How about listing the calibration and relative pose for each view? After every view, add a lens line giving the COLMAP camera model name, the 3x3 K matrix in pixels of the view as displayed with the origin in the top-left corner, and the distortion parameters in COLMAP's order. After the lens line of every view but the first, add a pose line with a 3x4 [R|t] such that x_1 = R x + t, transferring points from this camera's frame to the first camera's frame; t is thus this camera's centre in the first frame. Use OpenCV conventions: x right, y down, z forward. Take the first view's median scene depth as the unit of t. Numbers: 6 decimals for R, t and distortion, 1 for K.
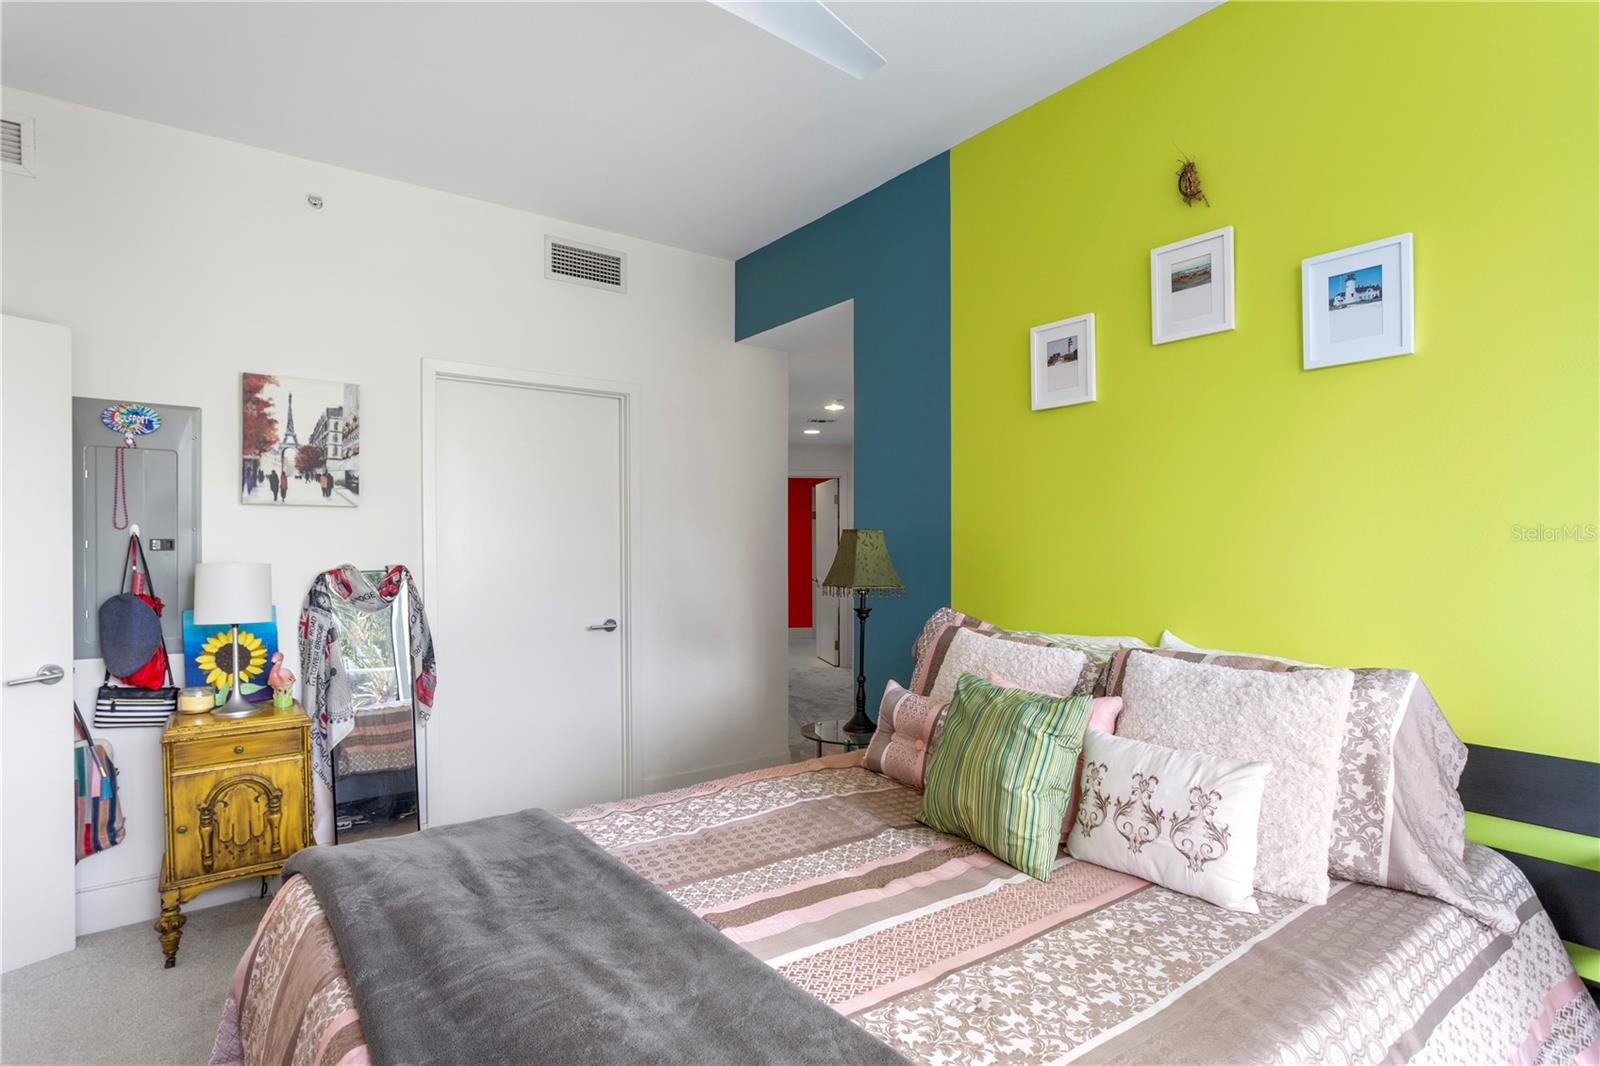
lens RADIAL K [[804.6, 0, 793.2], [0, 804.6, 546.0], [0, 0, 1]] dist [-0.015628, 0.009423]
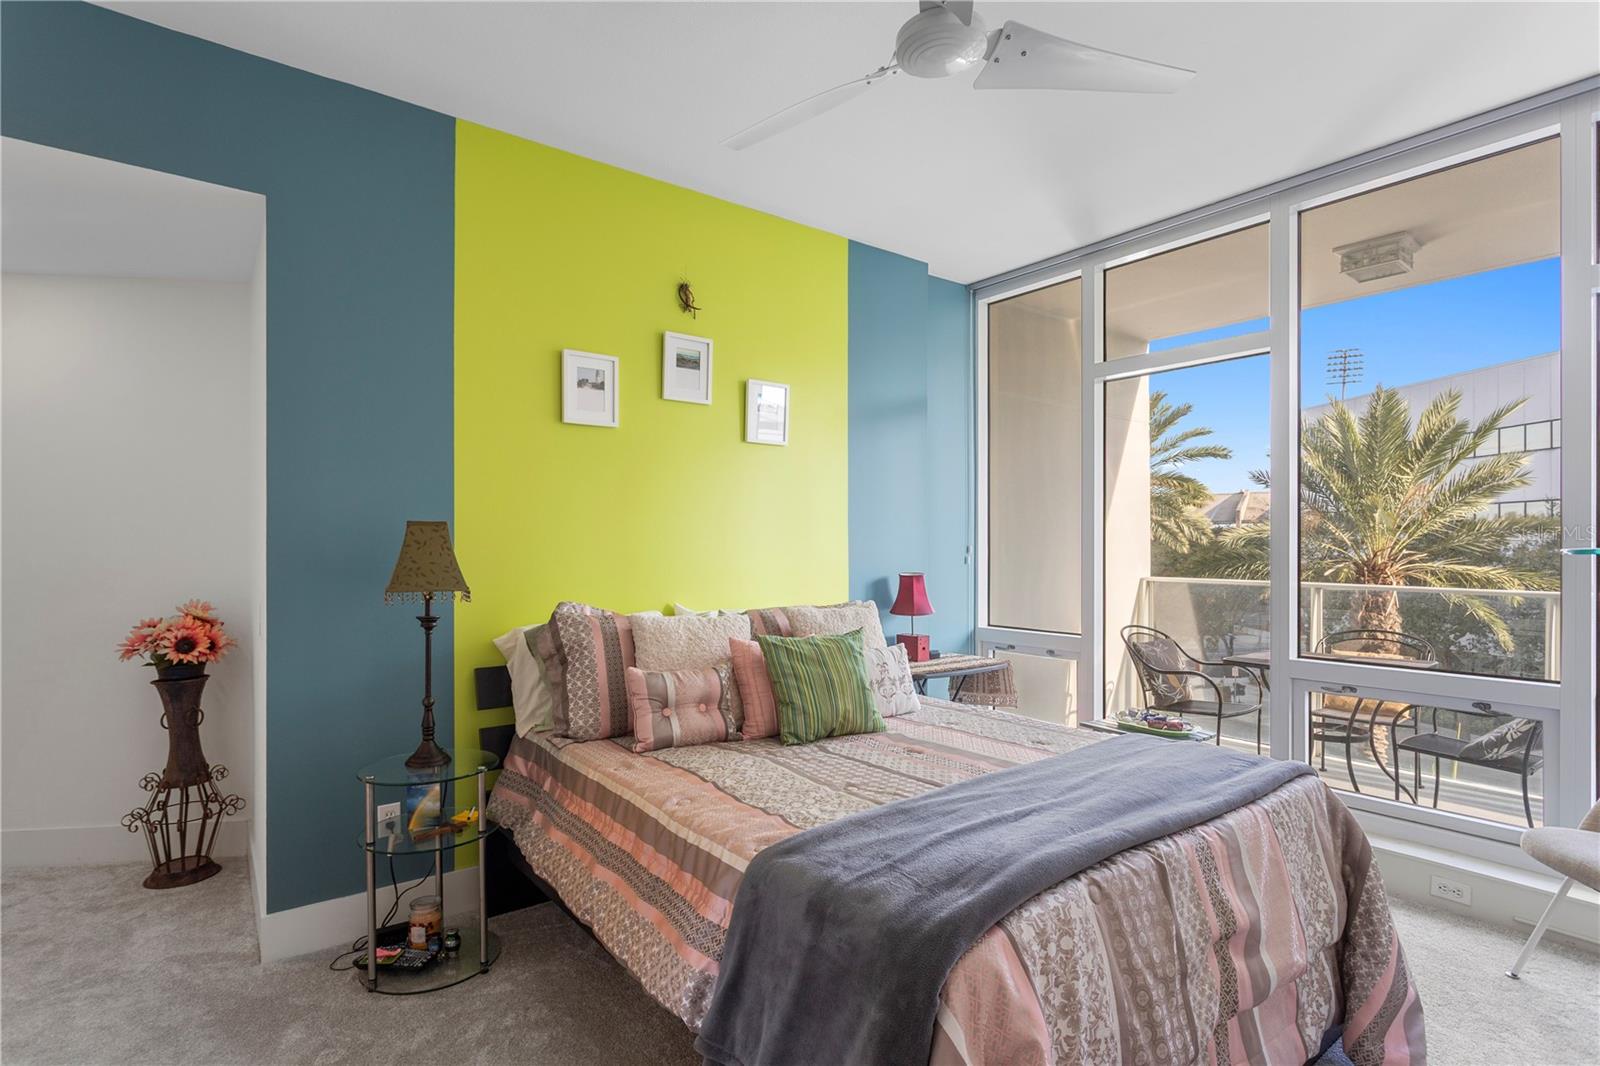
lens RADIAL K [[804.6, 0, 805.3], [0, 804.6, 540.6], [0, 0, 1]] dist [-0.015628, 0.009423]
pose [[-0.022049, 0.015611, 0.999635, -0.942552], [0.003620, 0.999873, -0.015535, 0.016459], [-0.999750, 0.003277, -0.022103, 0.790034]]
